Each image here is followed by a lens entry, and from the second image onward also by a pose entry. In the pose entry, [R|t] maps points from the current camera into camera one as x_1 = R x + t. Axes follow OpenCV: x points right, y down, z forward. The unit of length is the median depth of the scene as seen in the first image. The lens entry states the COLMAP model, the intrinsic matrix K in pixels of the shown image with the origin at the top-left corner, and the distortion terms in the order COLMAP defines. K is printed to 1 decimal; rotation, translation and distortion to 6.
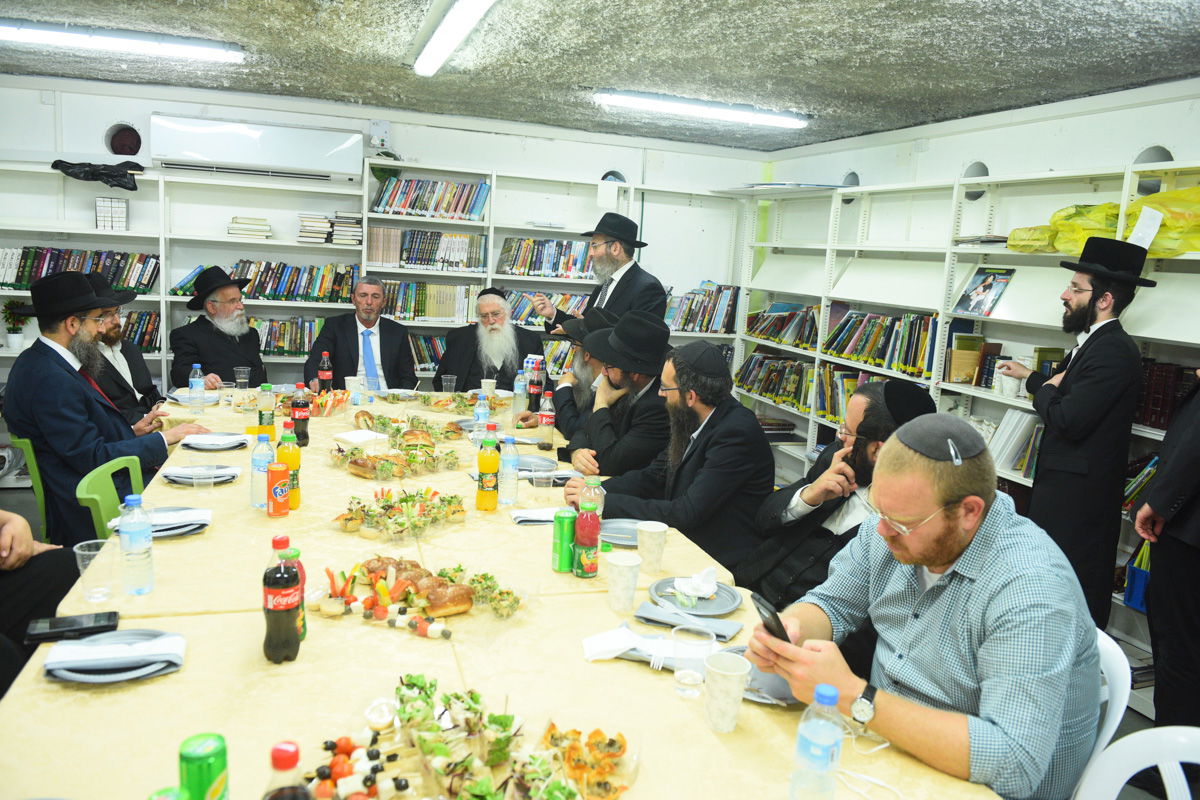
lens RADIAL K [[862.4, 0, 604.1], [0, 862.4, 401.0], [0, 0, 1]] dist [-0.042959, 0.000337]
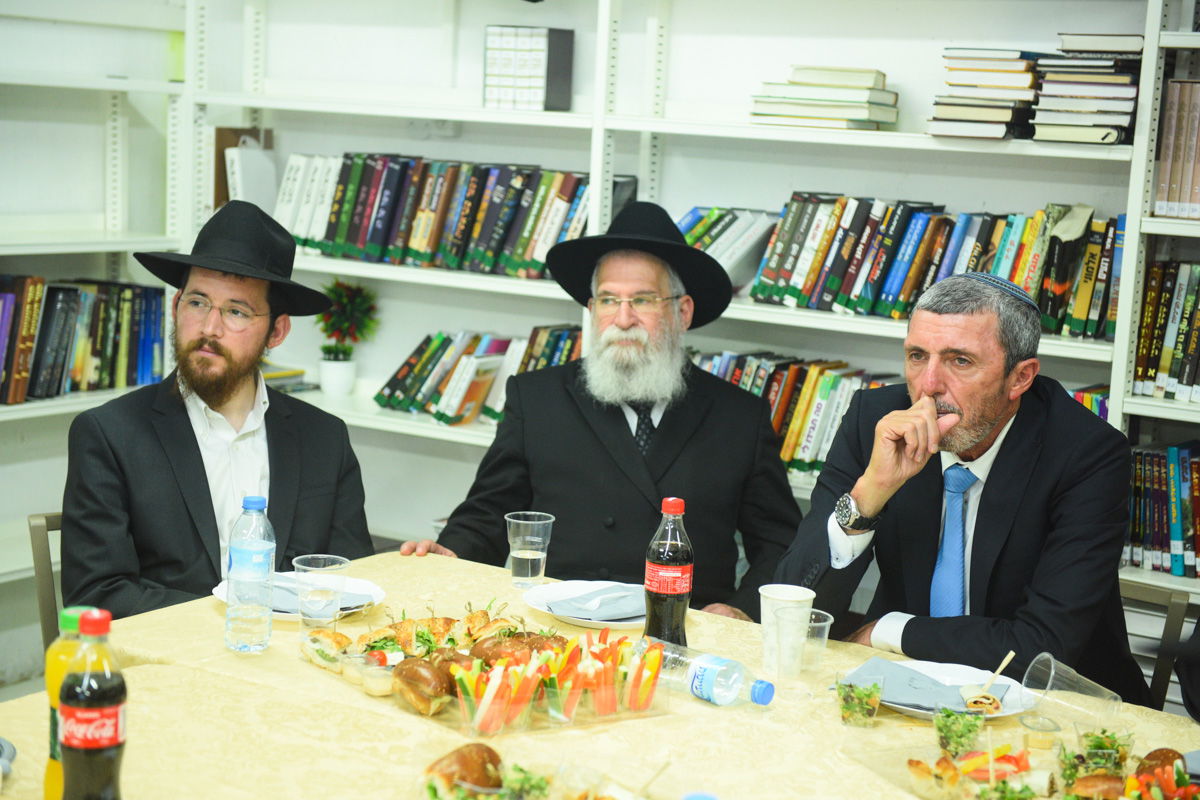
lens RADIAL K [[1995.8, 0, 600.1], [0, 1995.8, 404.7], [0, 0, 1]] dist [0.128006, 0.000000]
pose [[0.638910, 0.081692, -0.764932, 0.133168], [-0.139994, 0.990089, -0.011192, -0.060550], [0.756436, 0.114237, 0.644014, 0.427254]]
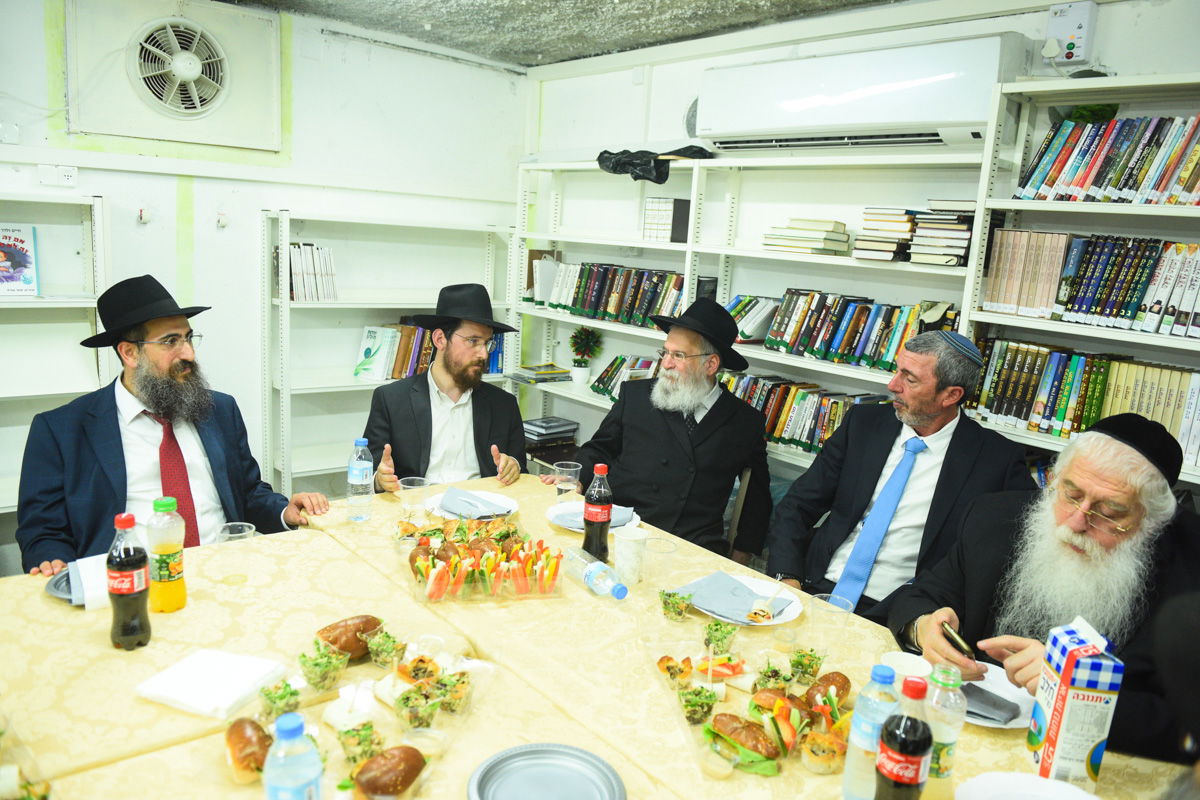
lens RADIAL K [[862.4, 0, 597.9], [0, 862.4, 399.9], [0, 0, 1]] dist [-0.042959, 0.000337]
pose [[0.380286, 0.134843, -0.914986, 0.088341], [-0.198207, 0.978211, 0.061782, -0.096055], [0.903381, 0.157862, 0.398727, 0.626604]]
